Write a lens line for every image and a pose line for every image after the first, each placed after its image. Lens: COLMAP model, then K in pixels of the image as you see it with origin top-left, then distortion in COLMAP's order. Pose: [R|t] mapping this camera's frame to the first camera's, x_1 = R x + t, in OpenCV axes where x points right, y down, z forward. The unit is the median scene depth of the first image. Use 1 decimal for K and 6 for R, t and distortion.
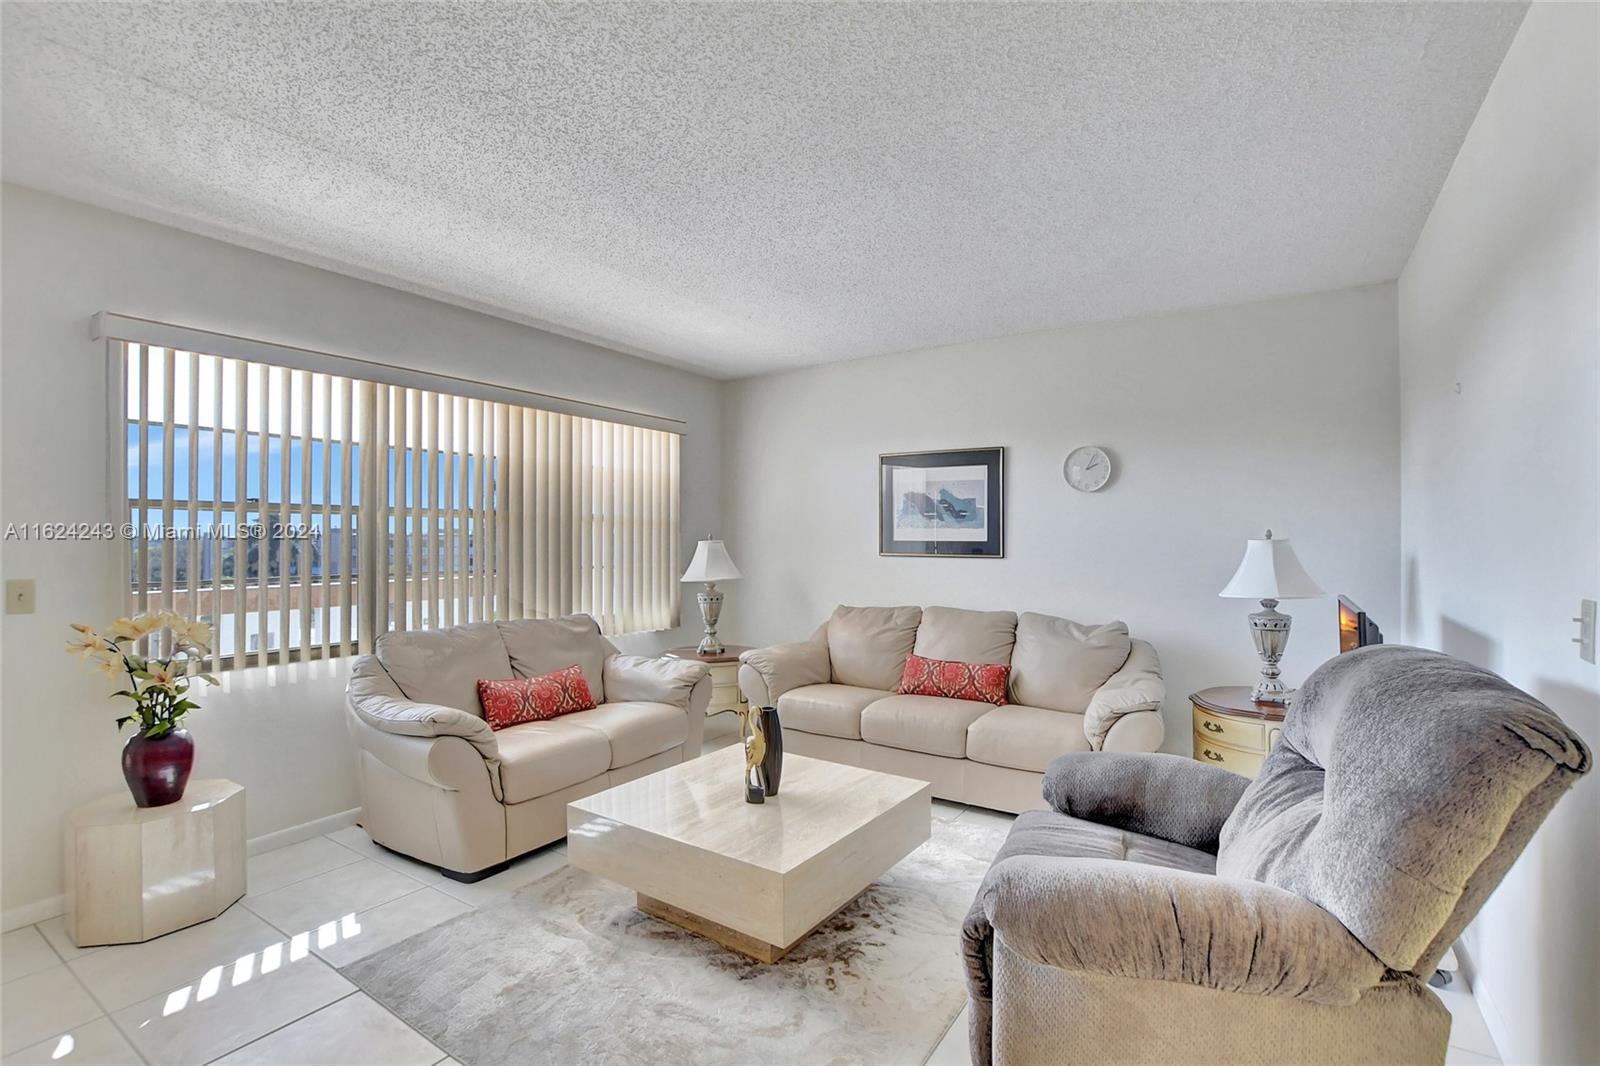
lens RADIAL K [[709.9, 0, 805.0], [0, 709.9, 540.3], [0, 0, 1]] dist [-0.011699, -0.000207]
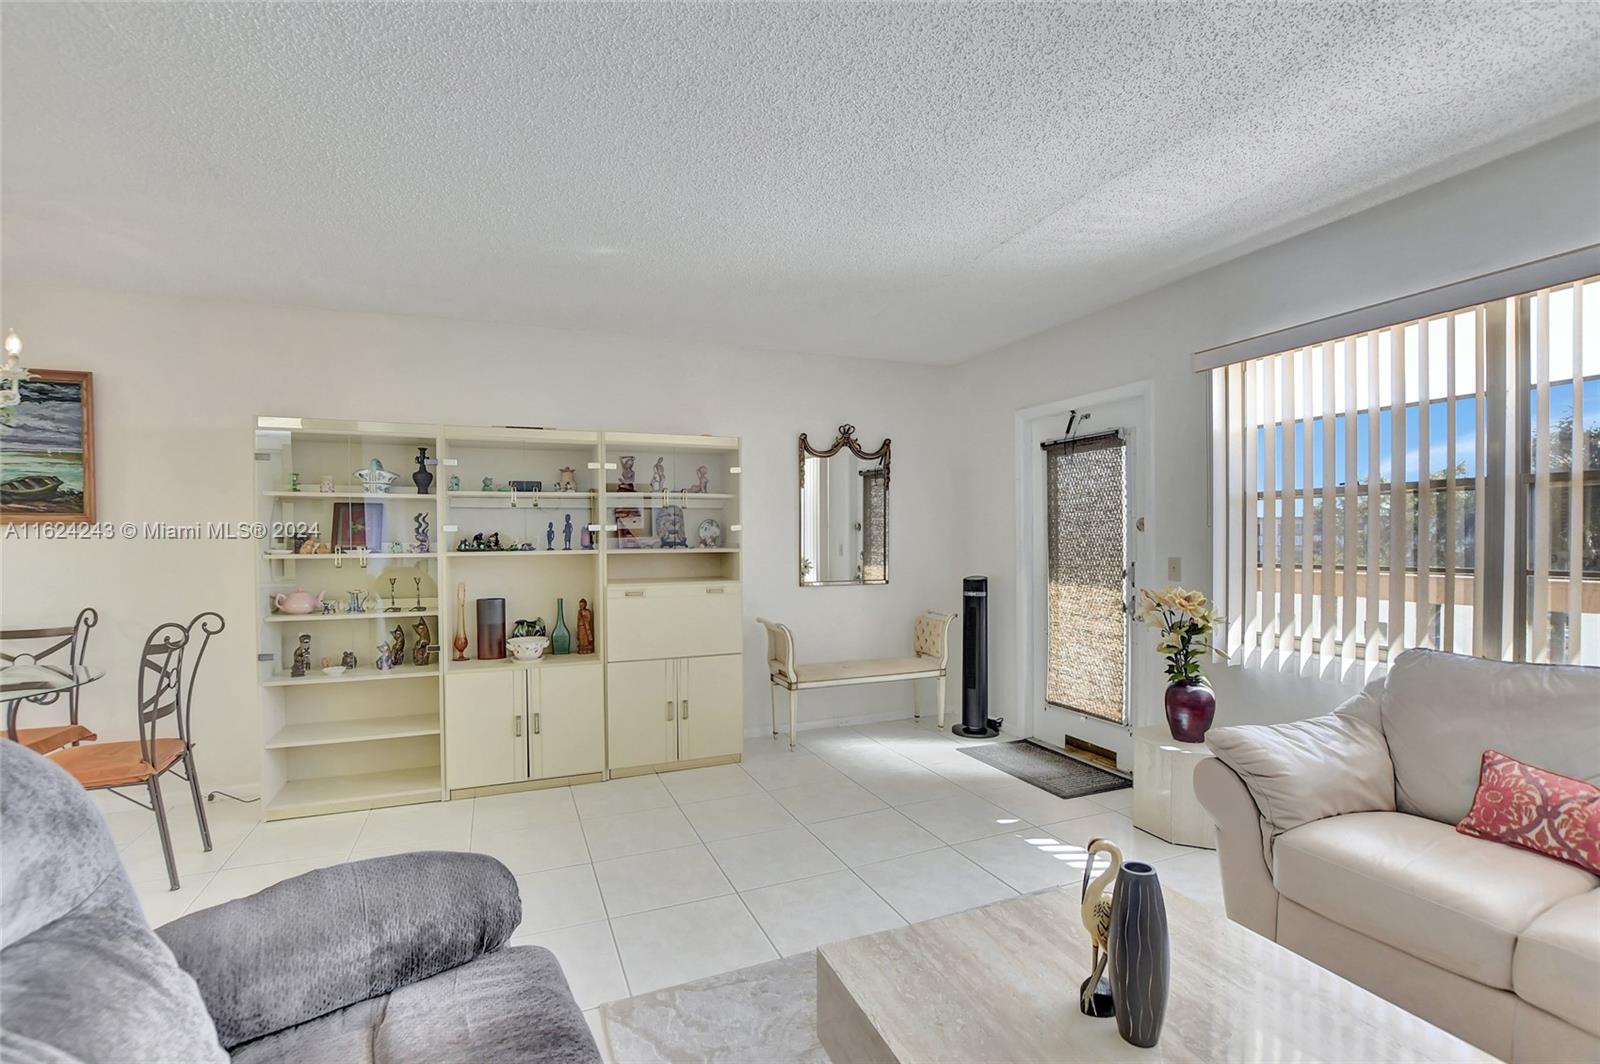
lens RADIAL K [[709.9, 0, 799.7], [0, 709.9, 539.0], [0, 0, 1]] dist [-0.011699, -0.000207]
pose [[-0.540396, 0.010782, -0.841342, 0.425691], [0.014297, 0.999891, 0.003631, 0.002428], [0.841289, -0.010066, -0.540491, 0.932139]]
